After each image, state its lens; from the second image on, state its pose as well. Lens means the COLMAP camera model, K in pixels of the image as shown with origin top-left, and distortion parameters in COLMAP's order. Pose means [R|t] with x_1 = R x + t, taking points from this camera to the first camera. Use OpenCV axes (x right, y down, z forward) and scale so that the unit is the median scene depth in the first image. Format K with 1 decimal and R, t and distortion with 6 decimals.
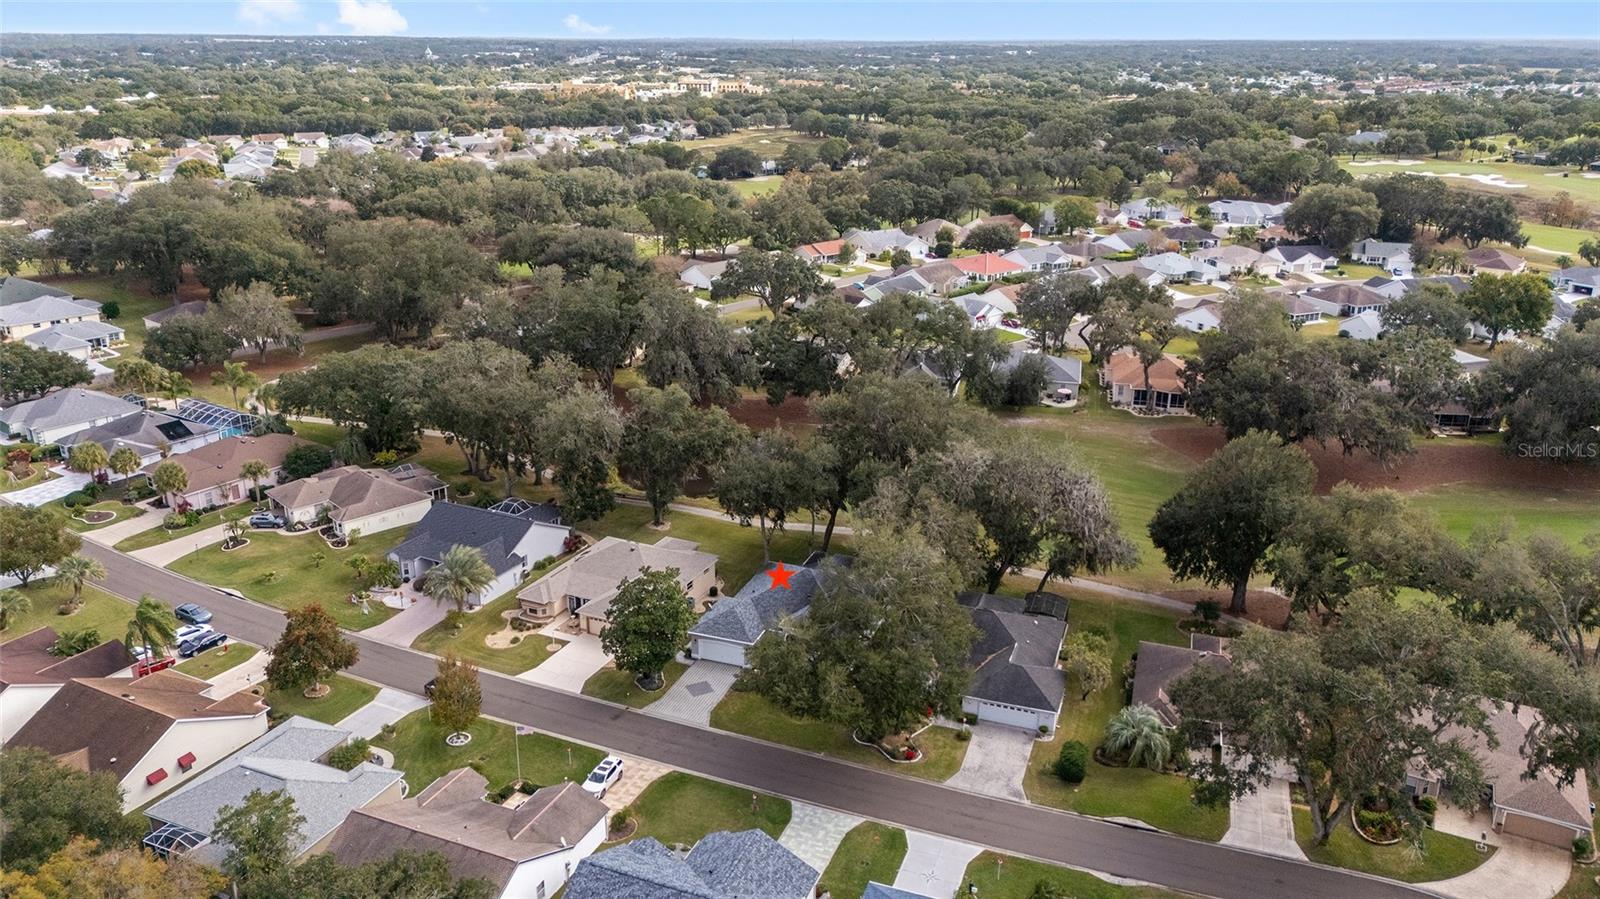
lens RADIAL K [[1168.4, 0, 810.7], [0, 1168.4, 450.6], [0, 0, 1]] dist [0.083863, -0.108059]
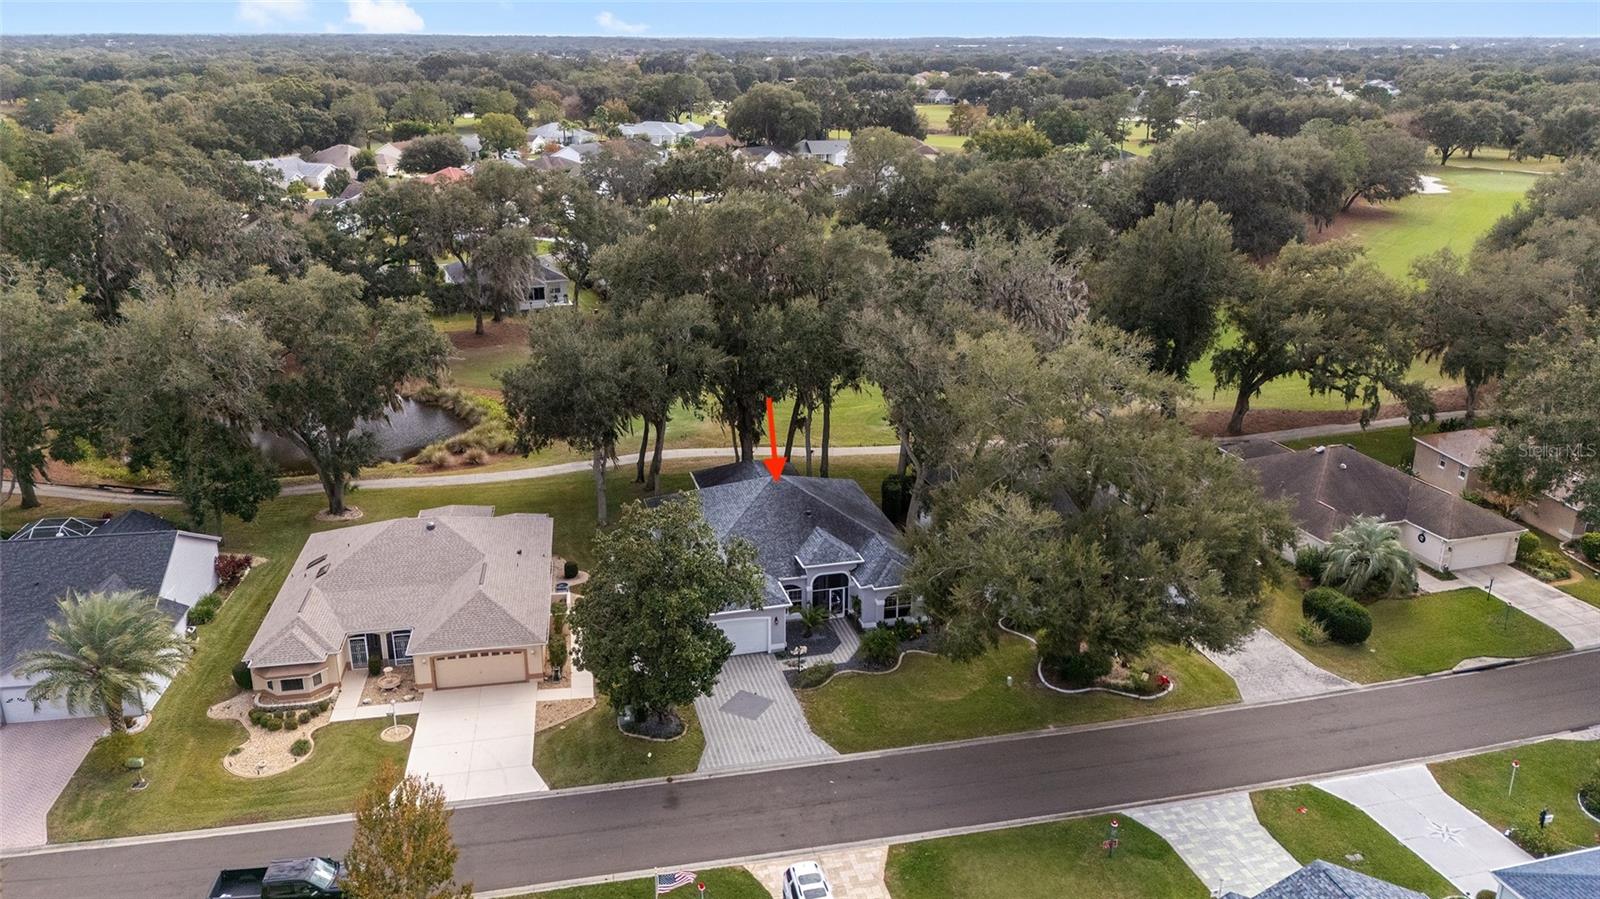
lens RADIAL K [[1168.4, 0, 810.7], [0, 1168.4, 450.6], [0, 0, 1]] dist [0.083863, -0.108059]
pose [[0.812115, -0.193333, 0.550538, -0.193891], [0.193087, 0.979400, 0.059107, 0.033217], [-0.550624, 0.058300, 0.832715, 0.288544]]
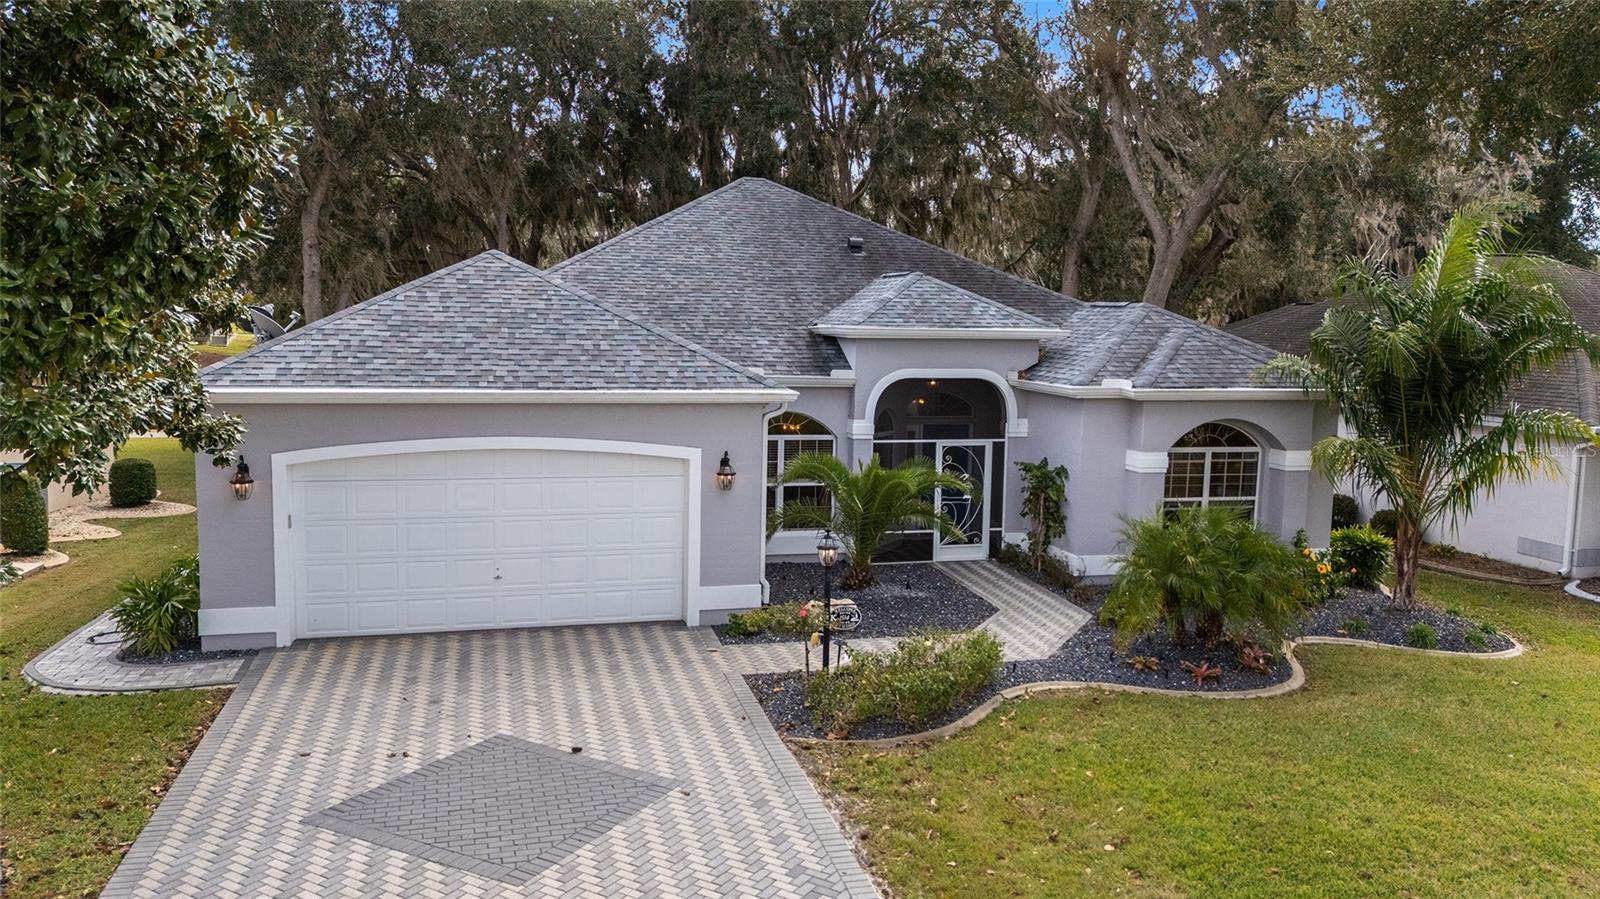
lens RADIAL K [[1168.4, 0, 810.7], [0, 1168.4, 450.6], [0, 0, 1]] dist [0.083863, -0.108059]
pose [[0.817001, -0.046034, 0.574796, -0.069324], [0.176204, 0.969060, -0.172843, 0.109262], [-0.549055, 0.242495, 0.799834, 0.505643]]
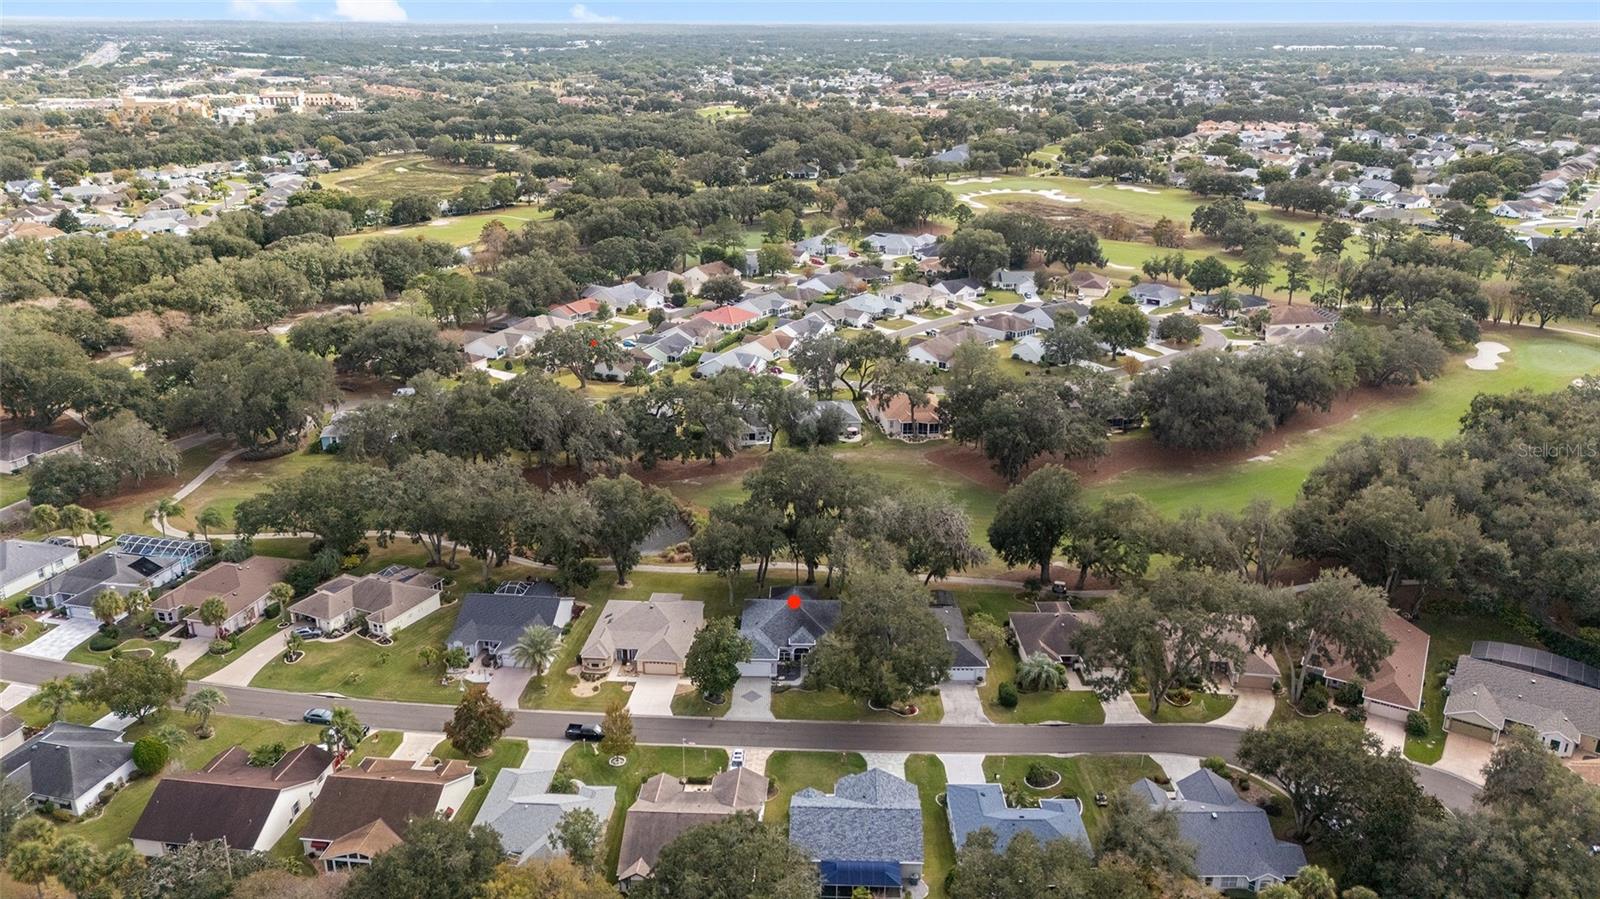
lens RADIAL K [[1168.4, 0, 810.7], [0, 1168.4, 450.6], [0, 0, 1]] dist [0.083863, -0.108059]
pose [[0.938003, -0.121364, 0.324686, -0.254741], [0.116700, 0.992589, 0.033877, -0.076902], [-0.326392, 0.006114, 0.945215, -0.218422]]
